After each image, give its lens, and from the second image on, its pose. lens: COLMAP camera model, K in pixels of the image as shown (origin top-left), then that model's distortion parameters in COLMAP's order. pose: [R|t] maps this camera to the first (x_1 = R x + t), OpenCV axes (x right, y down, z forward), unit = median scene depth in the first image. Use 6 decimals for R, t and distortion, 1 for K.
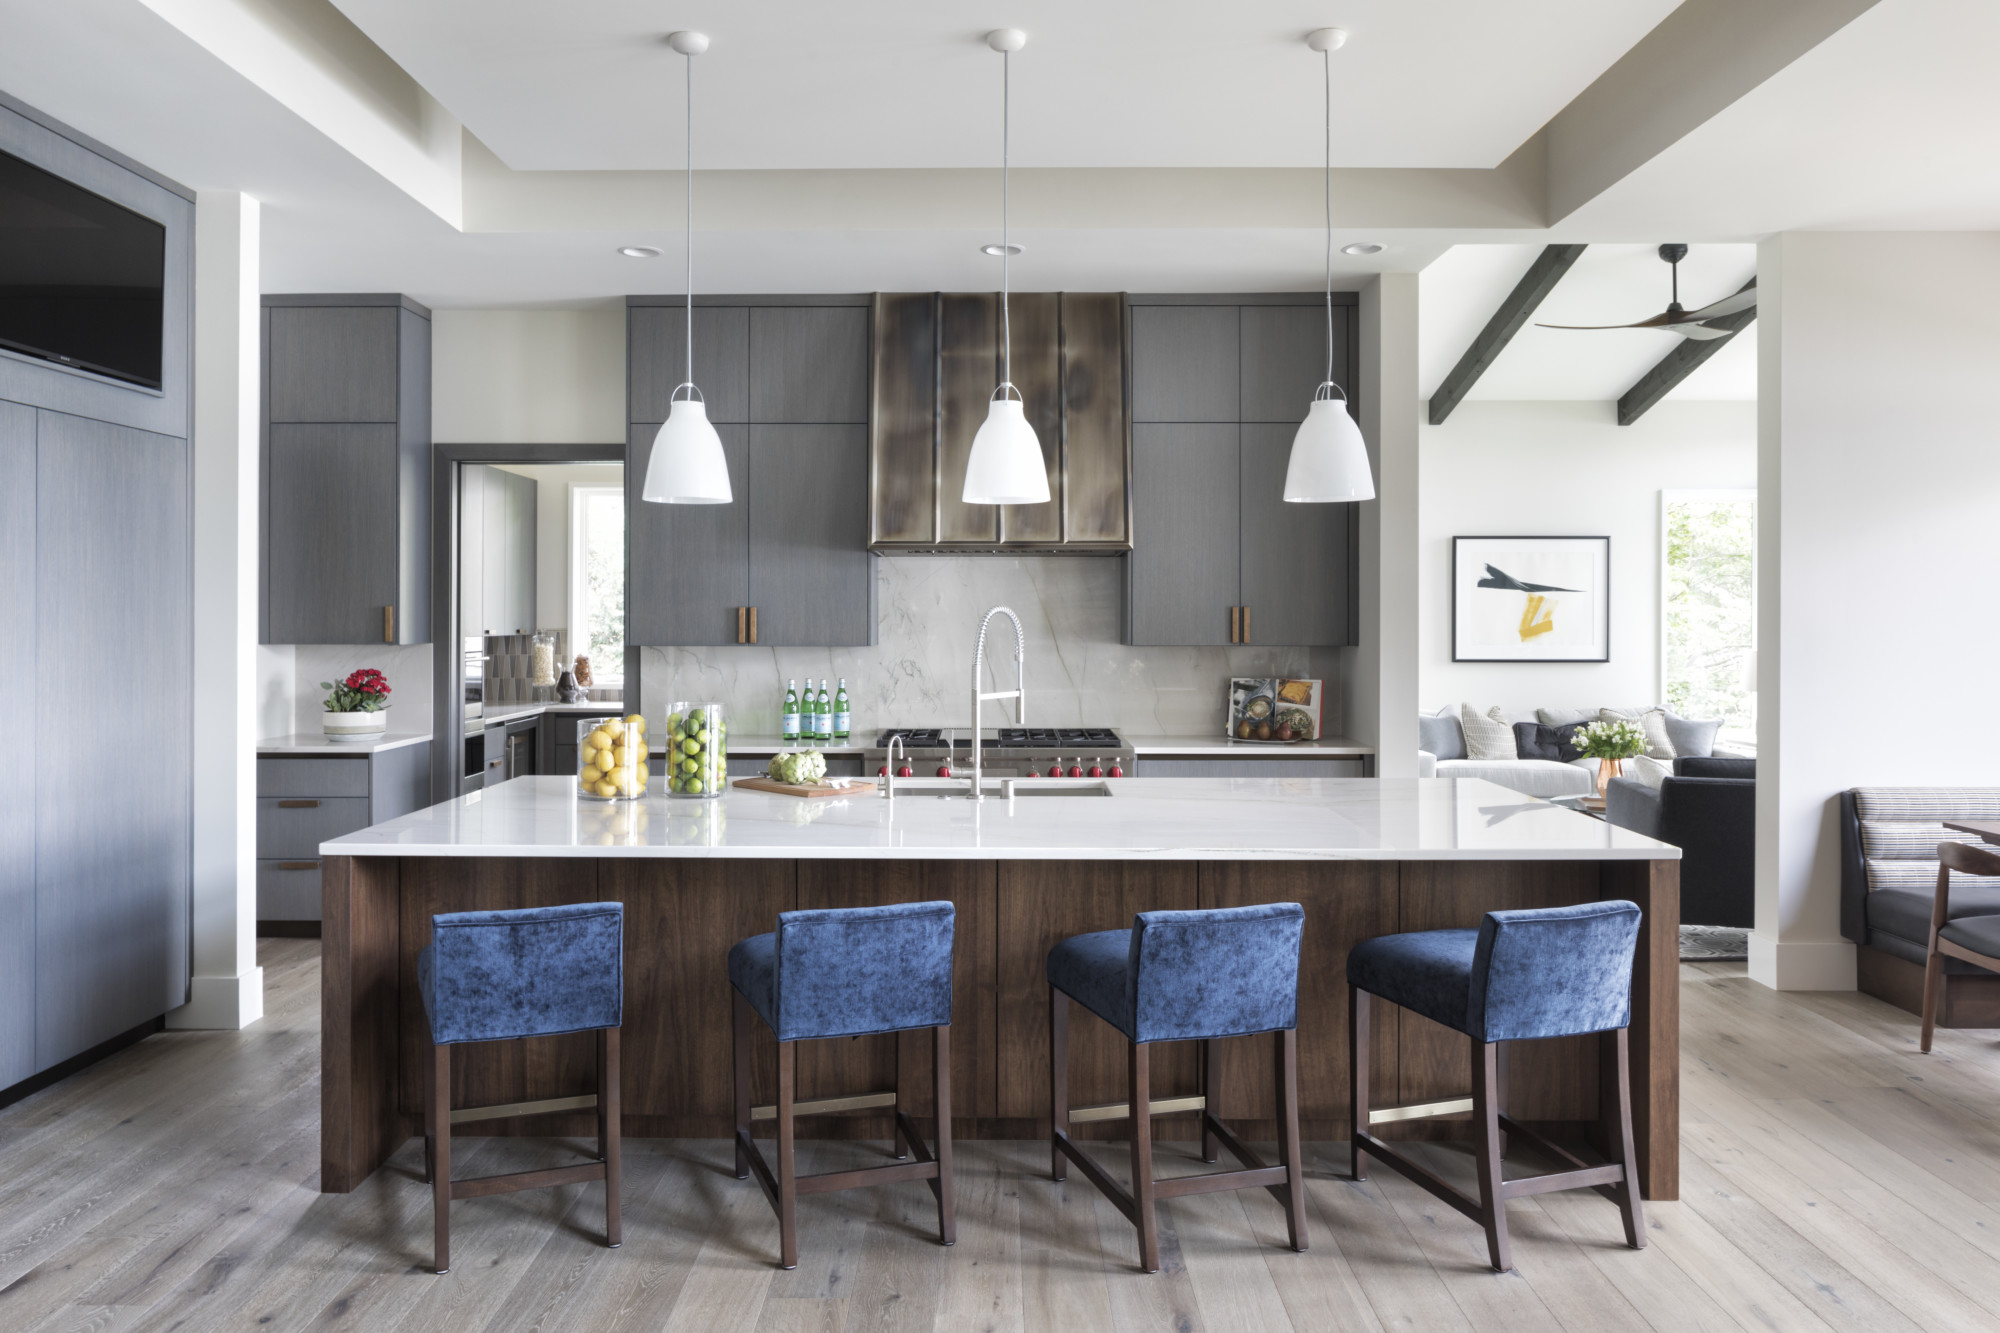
lens RADIAL K [[1388.4, 0, 1000.0], [0, 1388.4, 666.5], [0, 0, 1]] dist [0.000483, 0.001335]
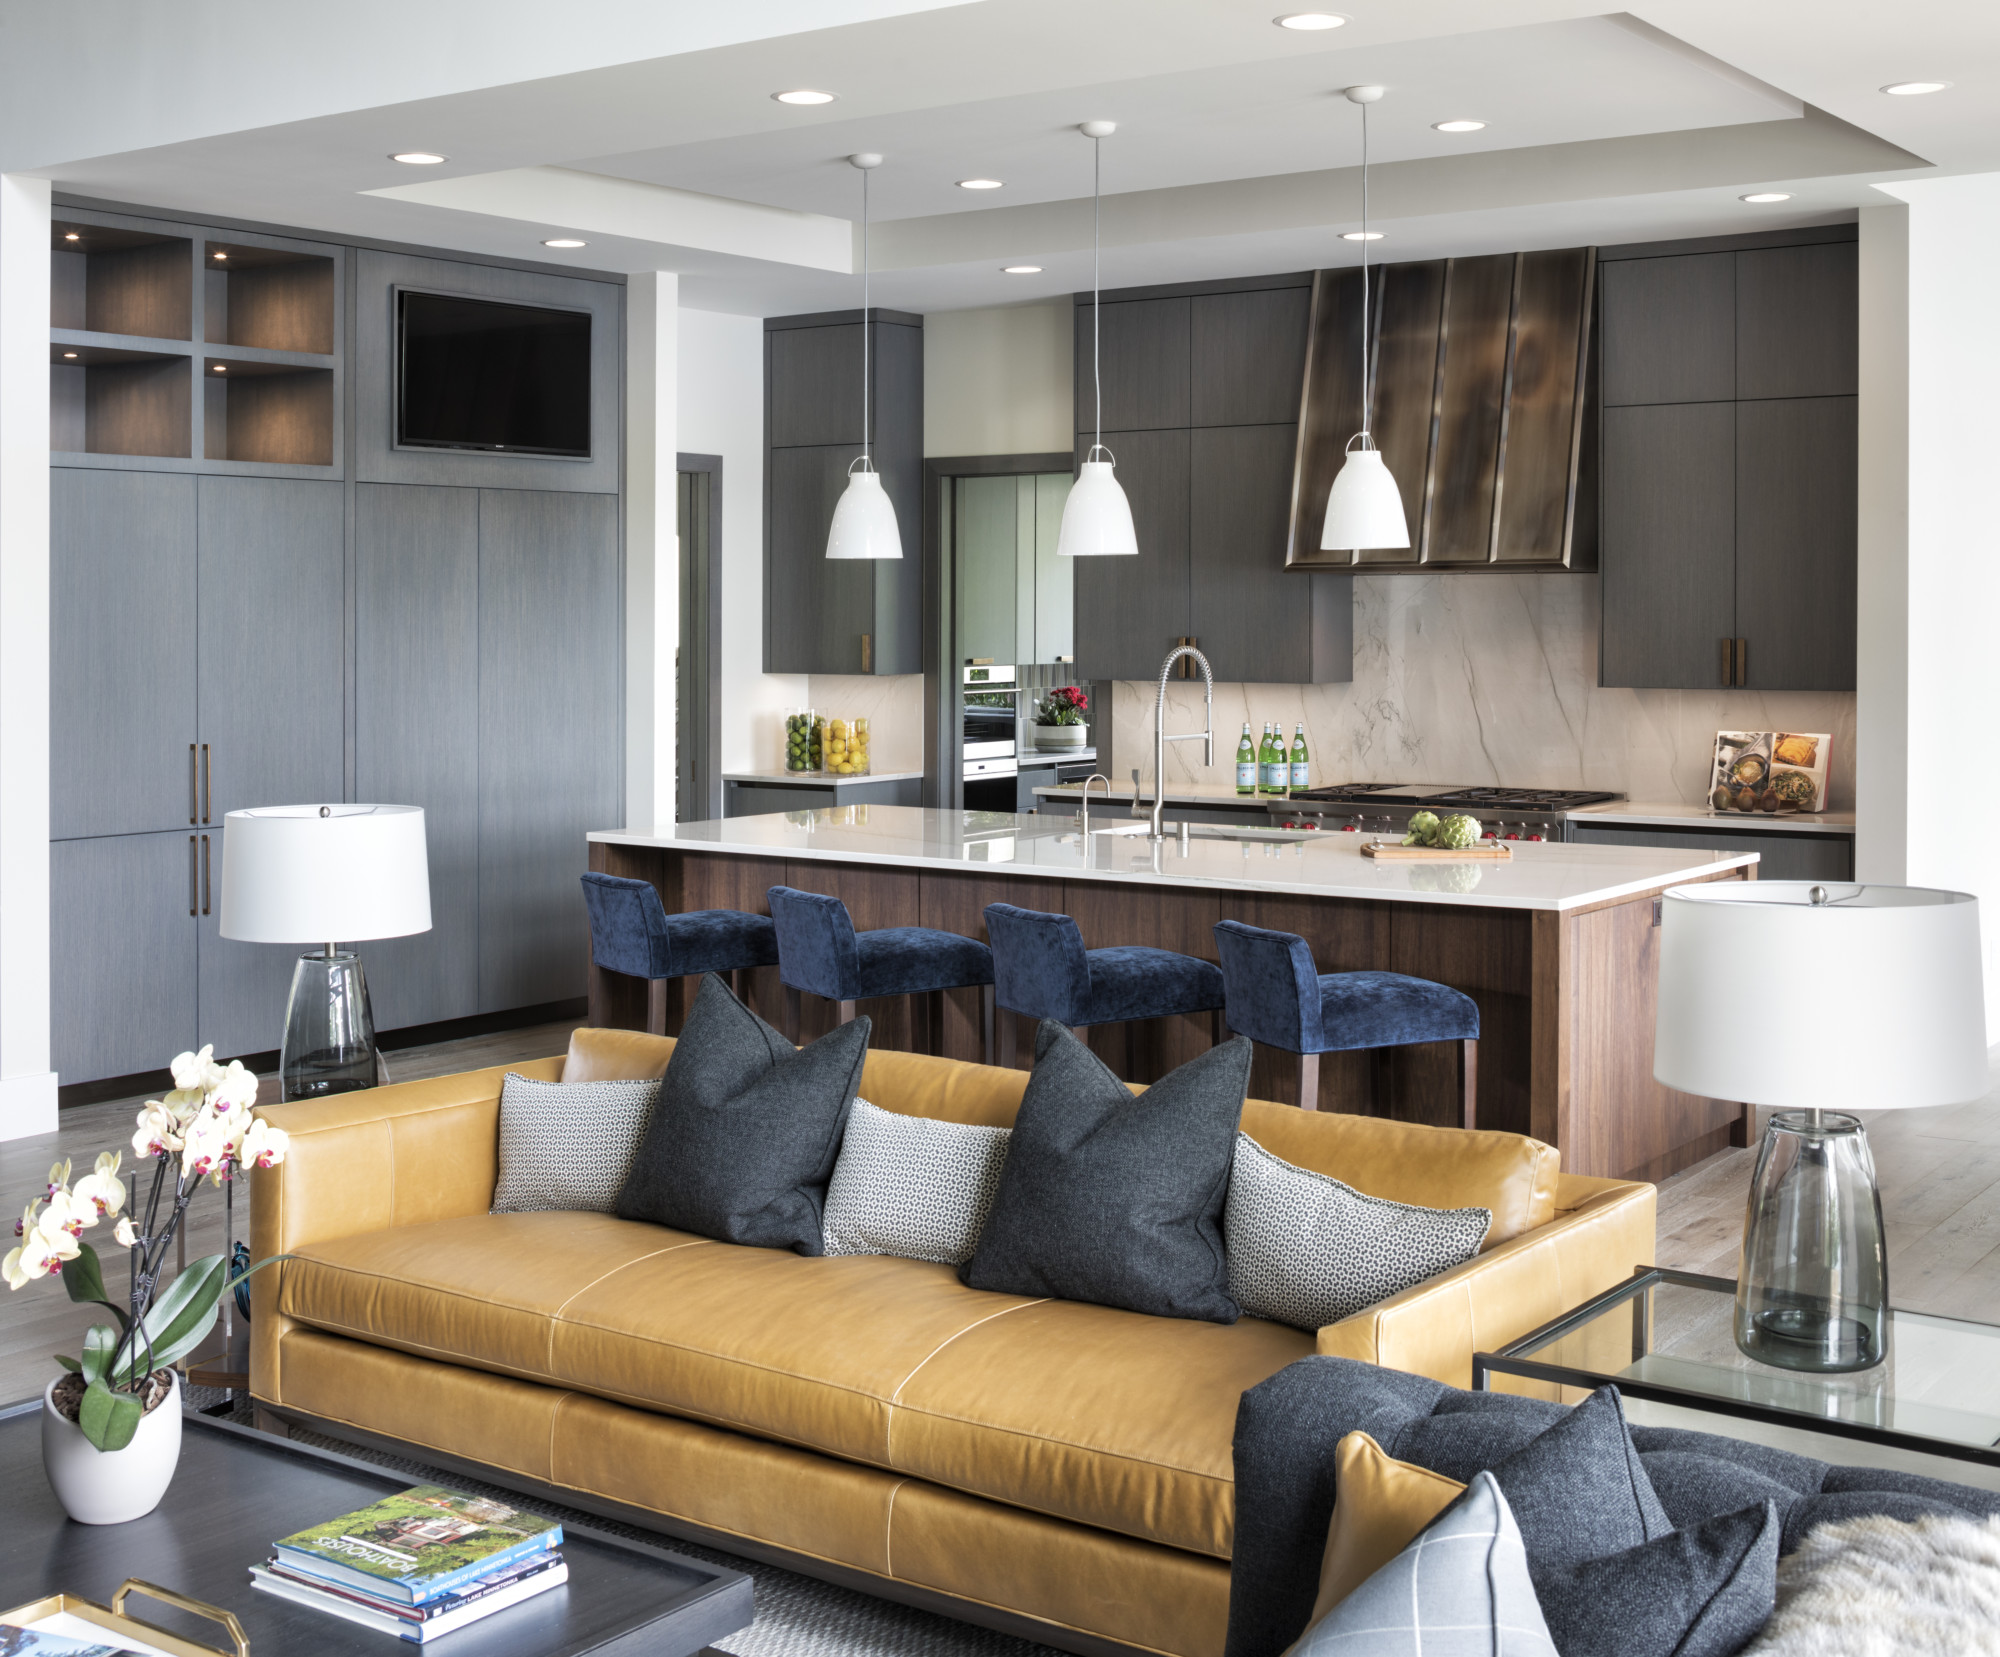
lens RADIAL K [[2523.4, 0, 1000.0], [0, 2523.4, 828.5], [0, 0, 1]] dist [0.015479, 0.039662]
pose [[0.825437, 0.044734, -0.562719, 0.646487], [-0.015878, 0.998301, 0.056069, -0.009896], [0.564271, -0.037346, 0.824745, -0.408595]]
